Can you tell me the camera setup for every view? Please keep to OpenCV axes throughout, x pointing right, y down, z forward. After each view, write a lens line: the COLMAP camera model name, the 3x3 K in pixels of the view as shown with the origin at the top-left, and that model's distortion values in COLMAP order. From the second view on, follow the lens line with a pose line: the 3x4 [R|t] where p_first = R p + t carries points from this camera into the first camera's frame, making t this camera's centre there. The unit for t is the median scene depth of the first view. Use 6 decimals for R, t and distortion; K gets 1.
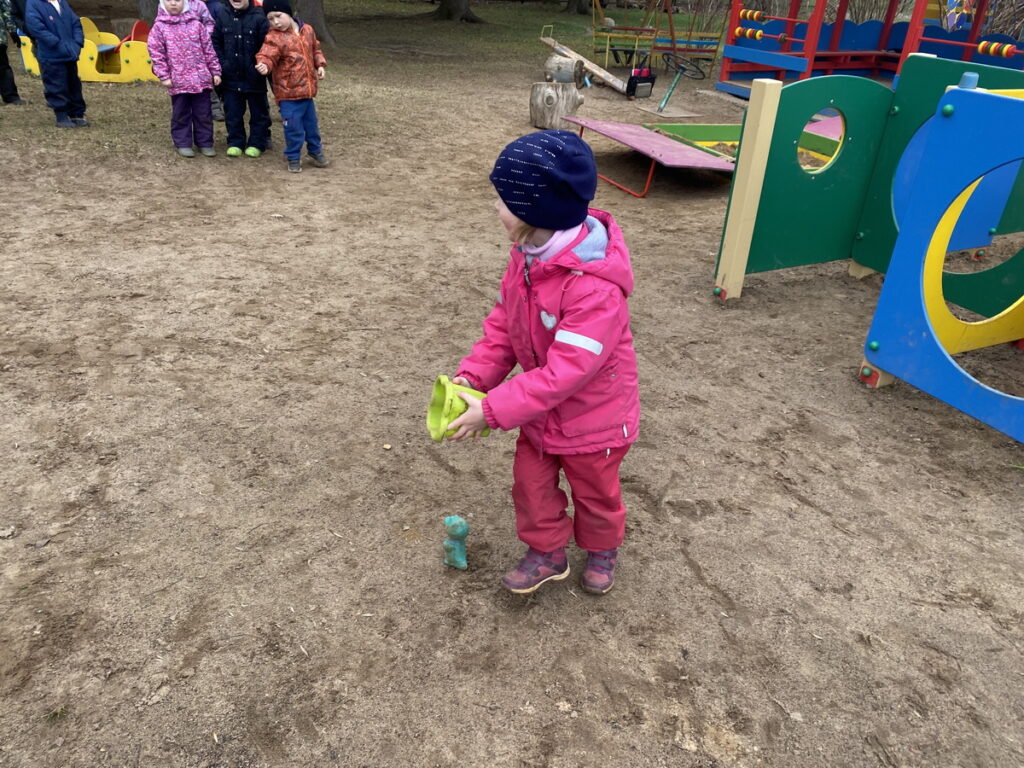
lens RADIAL K [[777.0, 0, 521.3], [0, 777.0, 391.2], [0, 0, 1]] dist [0.018715, -0.009894]
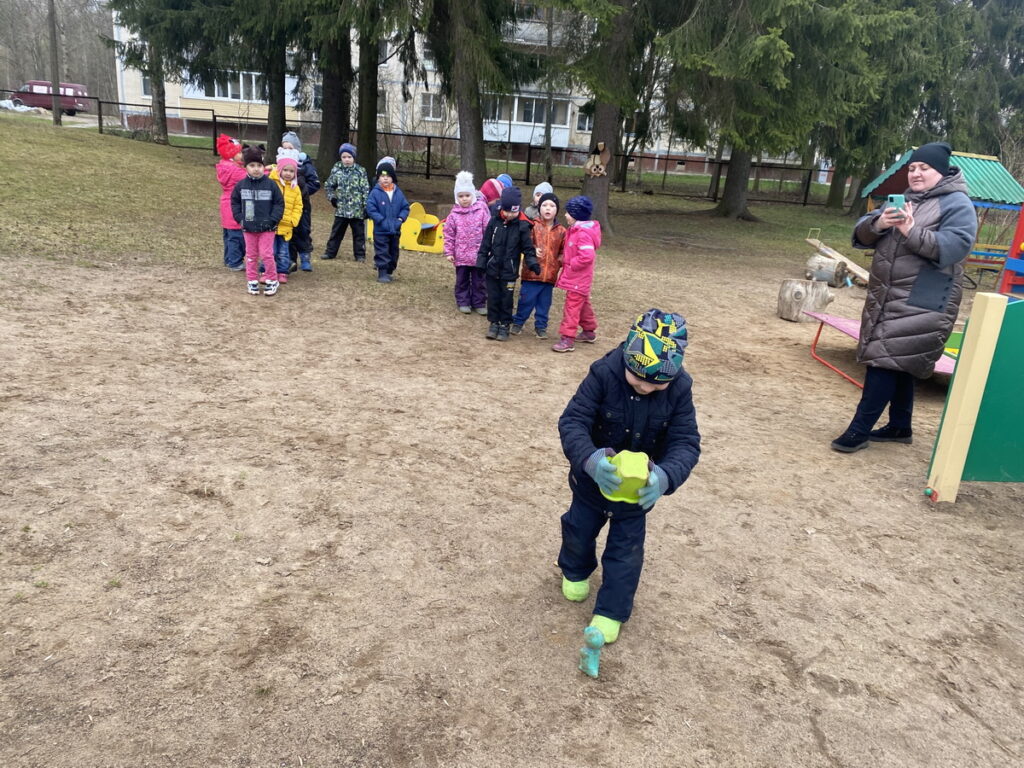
lens RADIAL K [[777.0, 0, 509.4], [0, 777.0, 380.9], [0, 0, 1]] dist [0.018715, -0.009894]
pose [[0.935127, 0.124503, -0.331718, 0.072243], [-0.197290, 0.960630, -0.195617, 0.034830], [0.294304, 0.248371, 0.922874, -0.097859]]
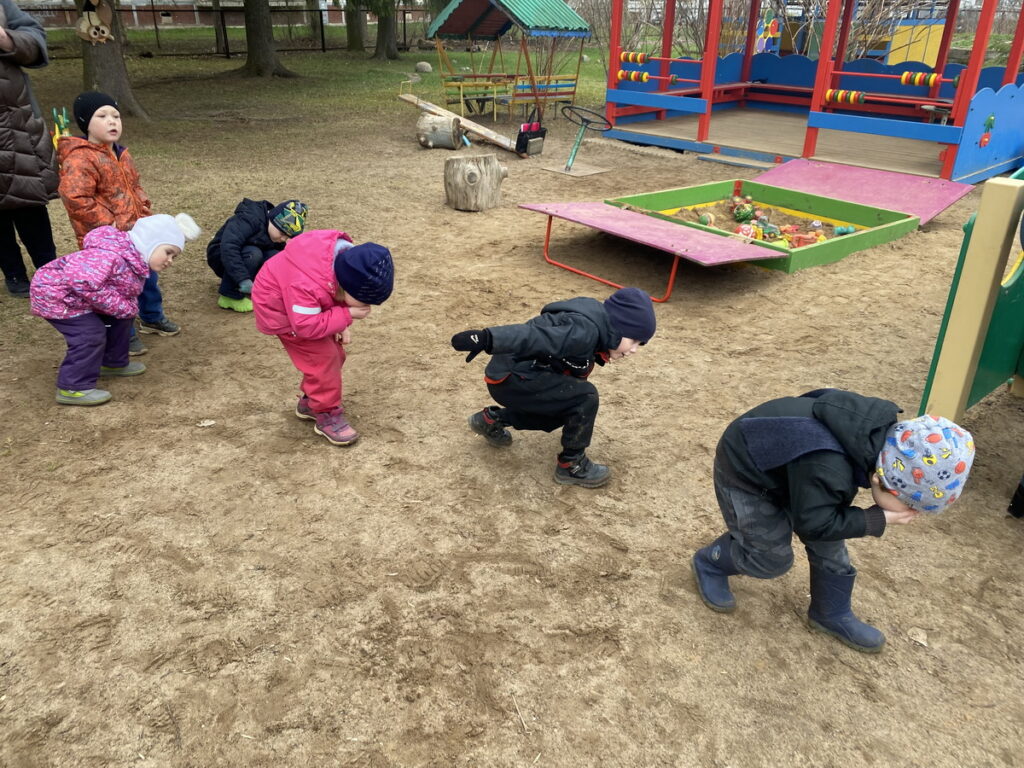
lens RADIAL K [[777.0, 0, 513.7], [0, 777.0, 379.3], [0, 0, 1]] dist [0.018715, -0.009894]
pose [[0.968600, -0.149116, 0.198941, -0.242710], [0.159605, 0.986462, -0.037680, -0.251829], [-0.190629, 0.068249, 0.979287, 0.396520]]
